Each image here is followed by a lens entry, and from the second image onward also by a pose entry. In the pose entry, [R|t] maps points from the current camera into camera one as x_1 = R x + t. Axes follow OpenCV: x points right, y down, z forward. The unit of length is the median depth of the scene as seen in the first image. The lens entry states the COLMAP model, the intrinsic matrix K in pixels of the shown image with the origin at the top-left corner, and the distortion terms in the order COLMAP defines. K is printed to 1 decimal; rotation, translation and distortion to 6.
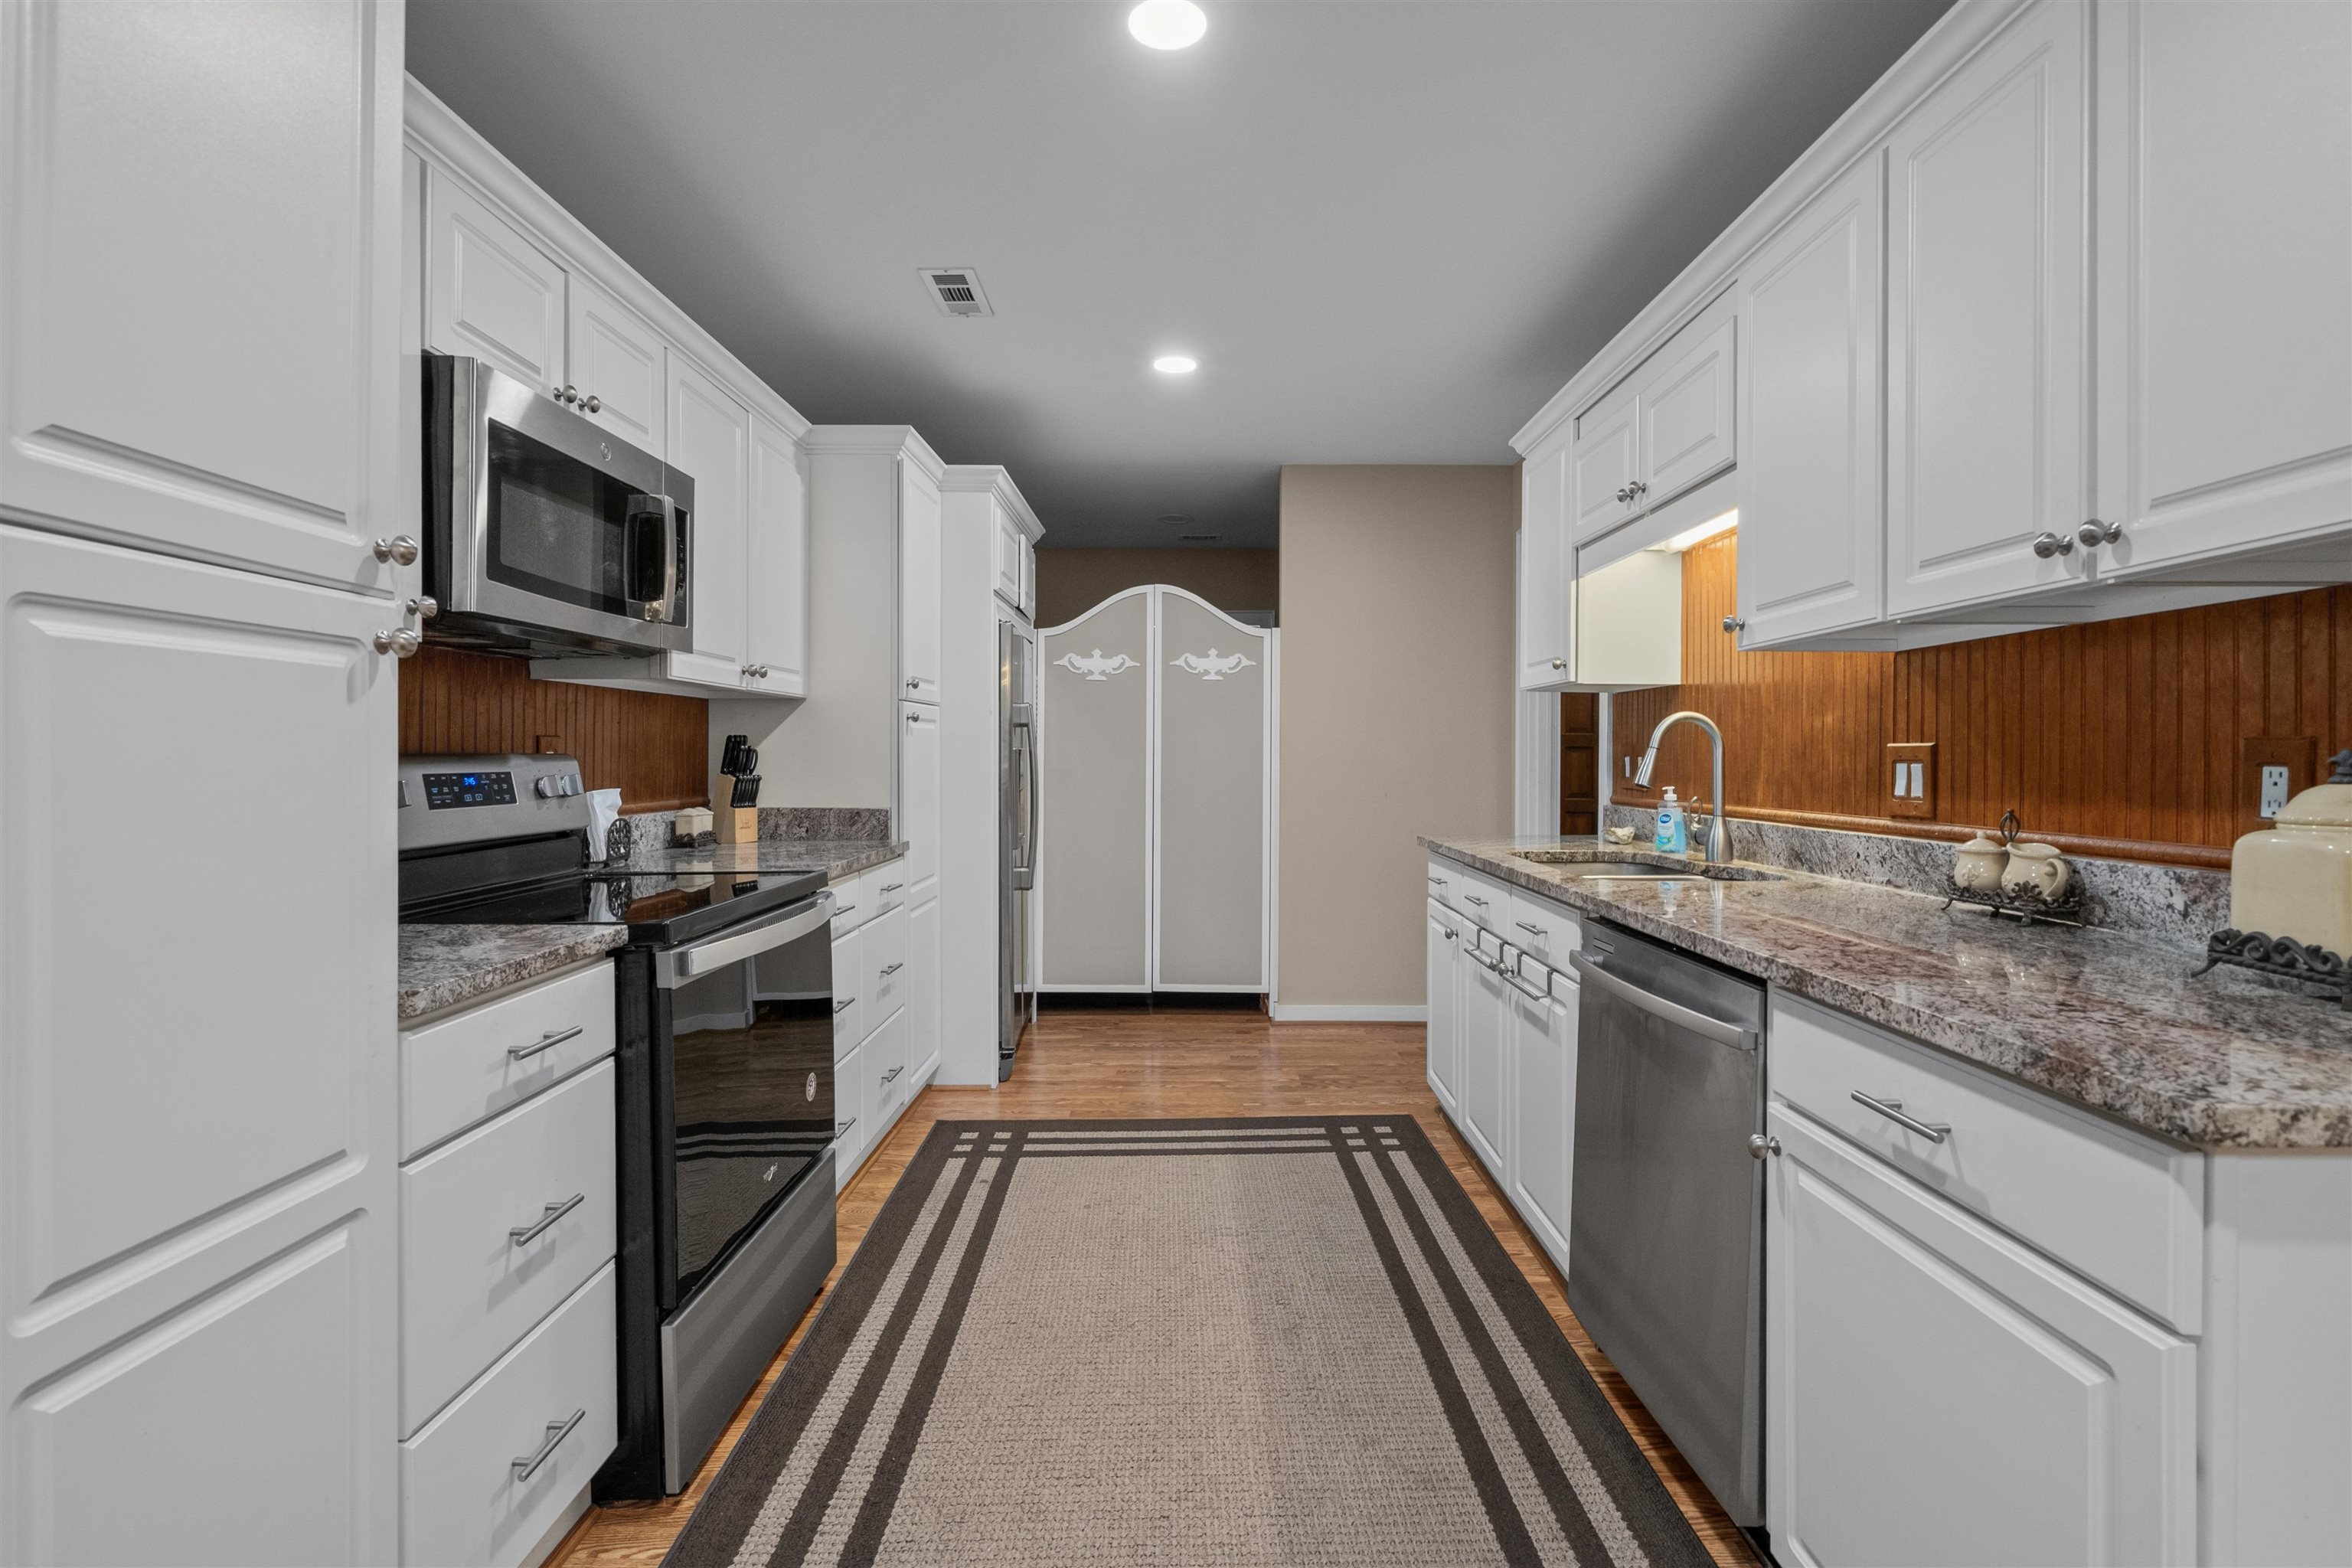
lens RADIAL K [[1078.4, 0, 1170.5], [0, 1078.4, 760.5], [0, 0, 1]] dist [-0.000698, 0.001079]
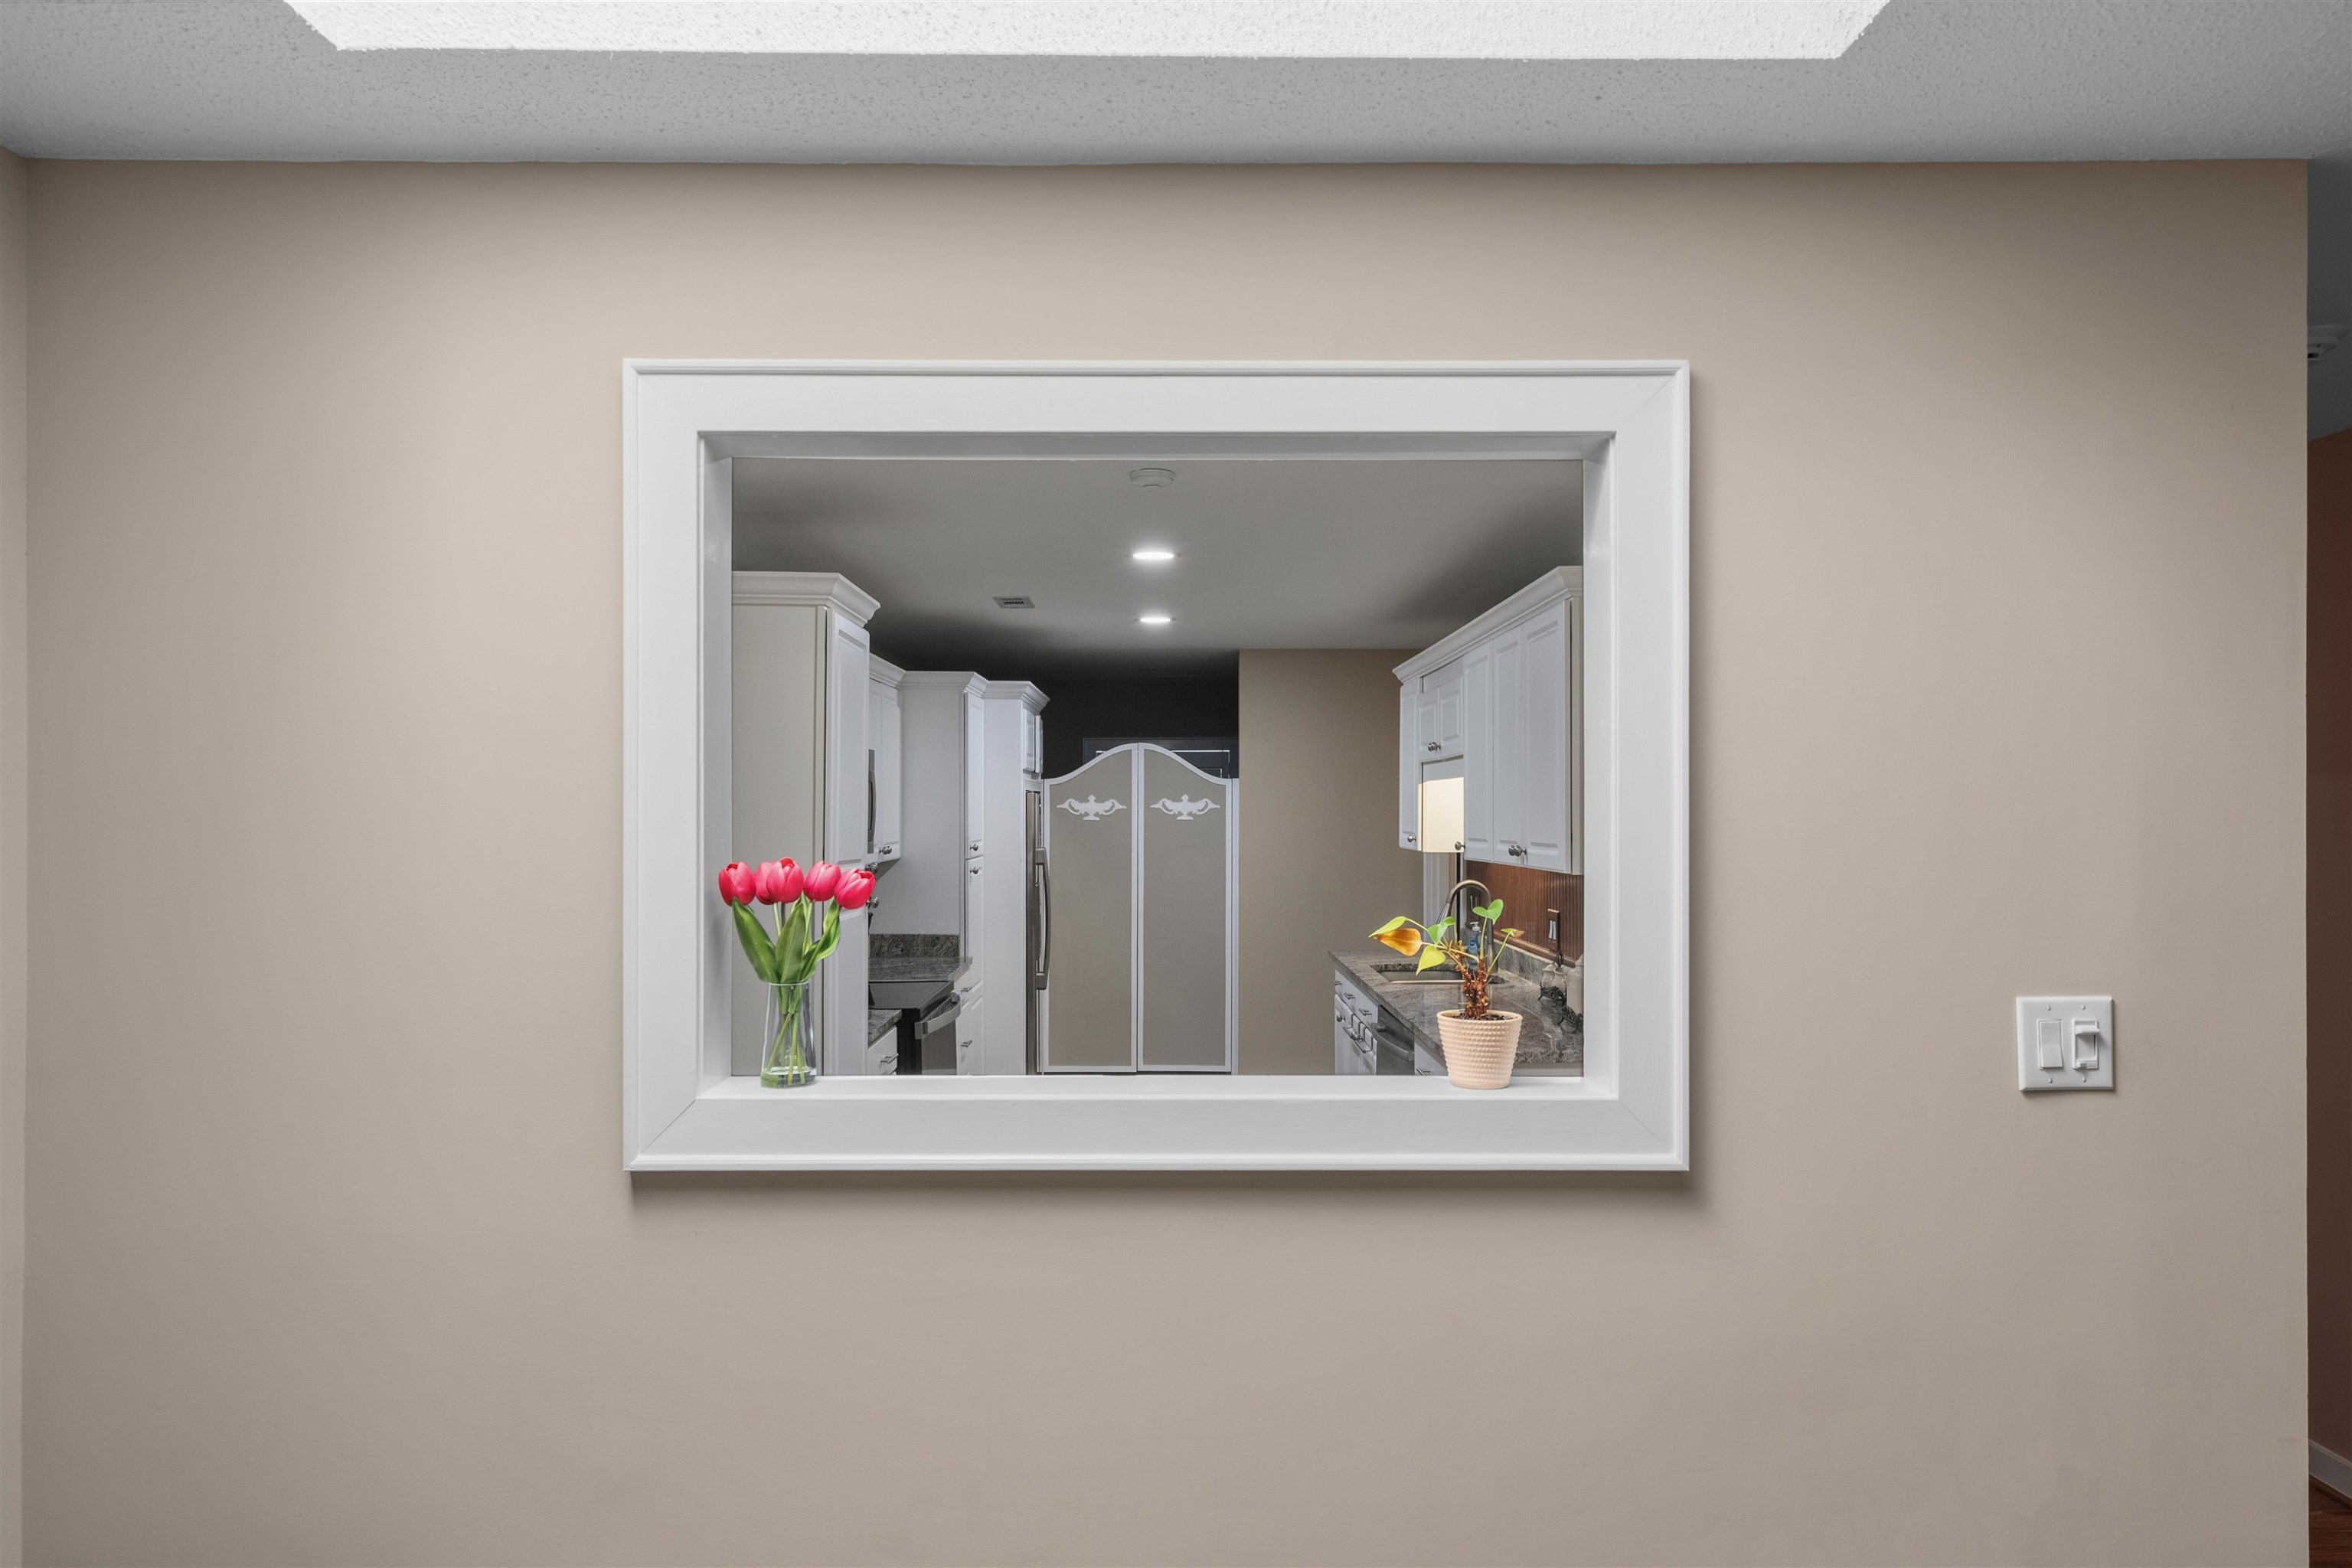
lens RADIAL K [[1084.0, 0, 1170.5], [0, 1084.0, 858.8], [0, 0, 1]] dist [0.016330, 0.000082]
pose [[0.999740, -0.003243, 0.022557, -0.010764], [0.003206, 0.999993, 0.001667, -0.057178], [-0.022563, -0.001595, 0.999744, -0.448102]]
